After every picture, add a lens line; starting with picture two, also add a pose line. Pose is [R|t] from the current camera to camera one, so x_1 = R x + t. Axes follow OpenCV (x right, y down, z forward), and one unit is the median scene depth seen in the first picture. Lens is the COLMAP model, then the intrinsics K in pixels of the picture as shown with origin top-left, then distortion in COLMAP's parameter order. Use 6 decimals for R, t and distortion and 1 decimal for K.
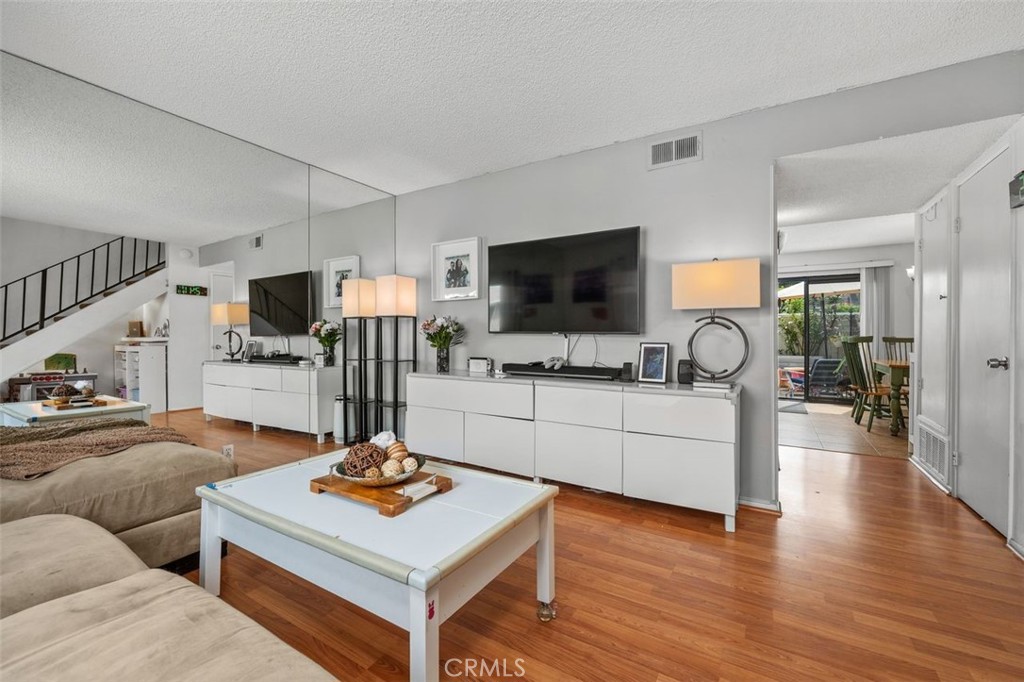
lens RADIAL K [[426.9, 0, 513.5], [0, 426.9, 337.4], [0, 0, 1]] dist [-0.001025, -0.000371]
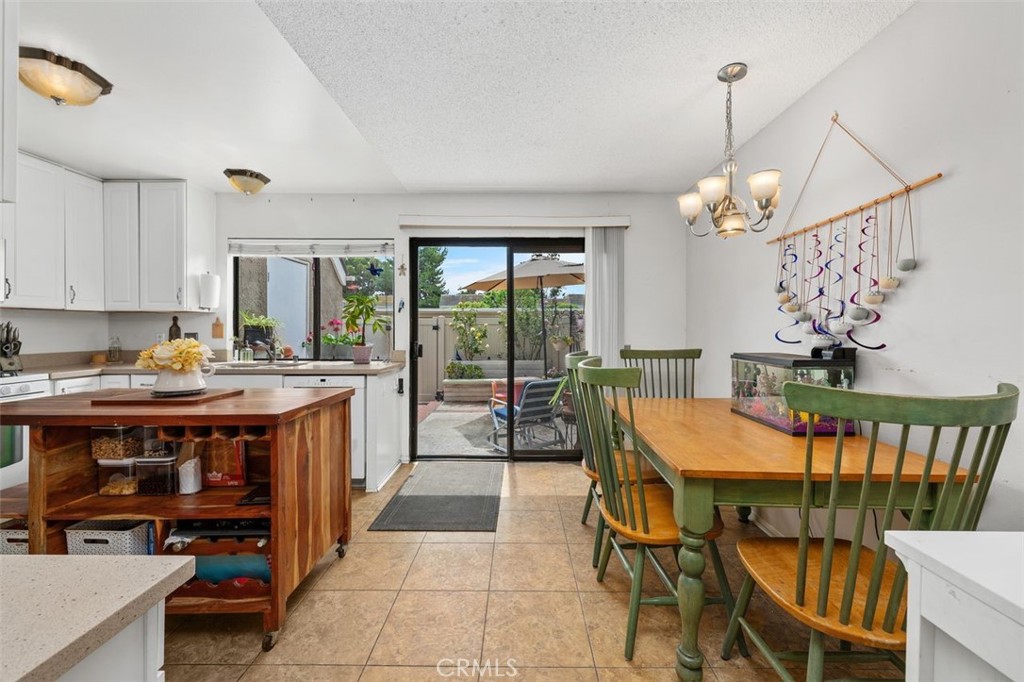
lens RADIAL K [[404.2, 0, 518.7], [0, 404.2, 329.1], [0, 0, 1]] dist [-0.000545, -0.000019]
pose [[0.855297, 0.000836, 0.518137, 0.705326], [0.001572, 0.999990, -0.004209, -0.033276], [-0.518135, 0.004414, 0.855287, 0.904174]]
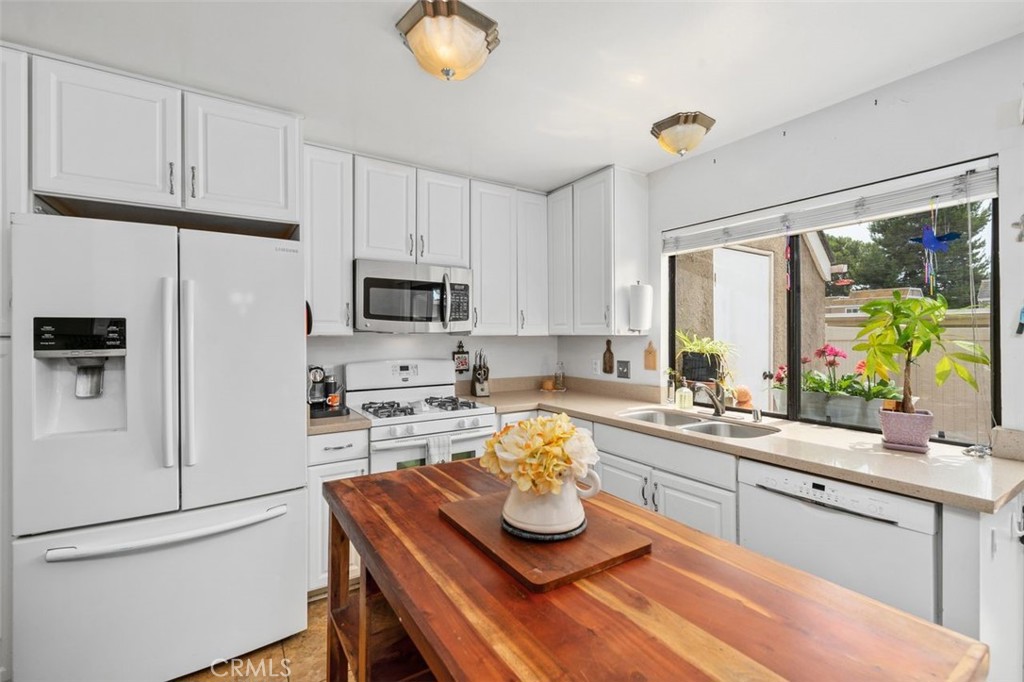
lens RADIAL K [[445.0, 0, 516.2], [0, 445.0, 334.2], [0, 0, 1]] dist [0.001820, -0.000110]
pose [[0.904510, -0.001916, -0.426449, 0.710749], [-0.000226, 0.999988, -0.004972, -0.072683], [0.426453, 0.004594, 0.904498, 1.267108]]
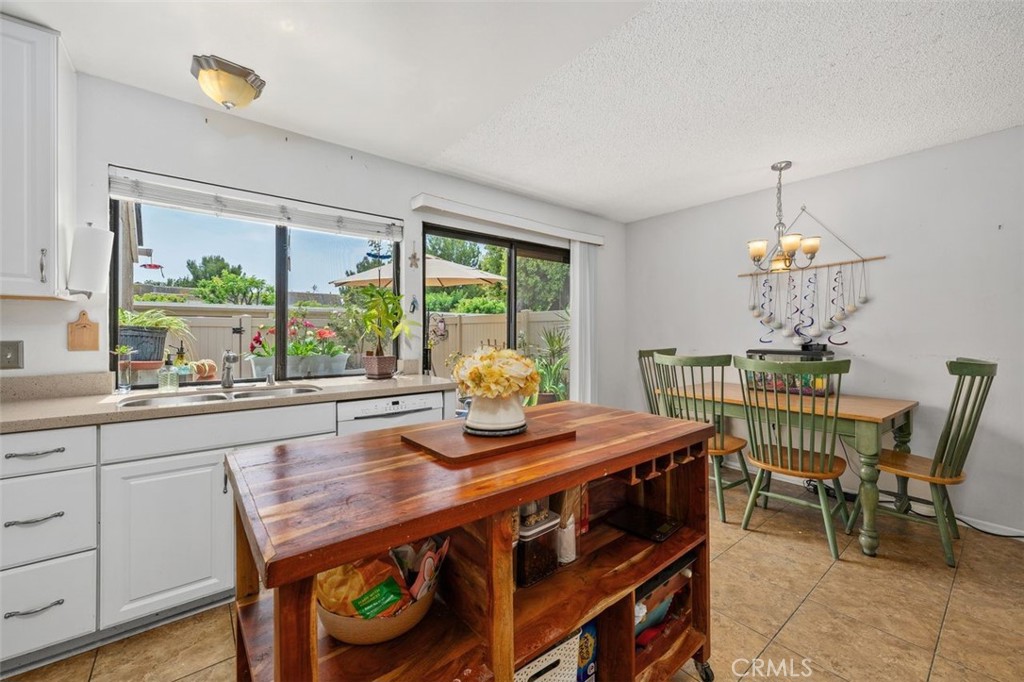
lens RADIAL K [[411.6, 0, 516.5], [0, 411.6, 332.2], [0, 0, 1]] dist [-0.000932, -0.000298]
pose [[0.329695, 0.002027, 0.944085, 0.308459], [0.002571, 0.999992, -0.003045, -0.036595], [-0.944084, 0.003431, 0.329687, 1.392040]]
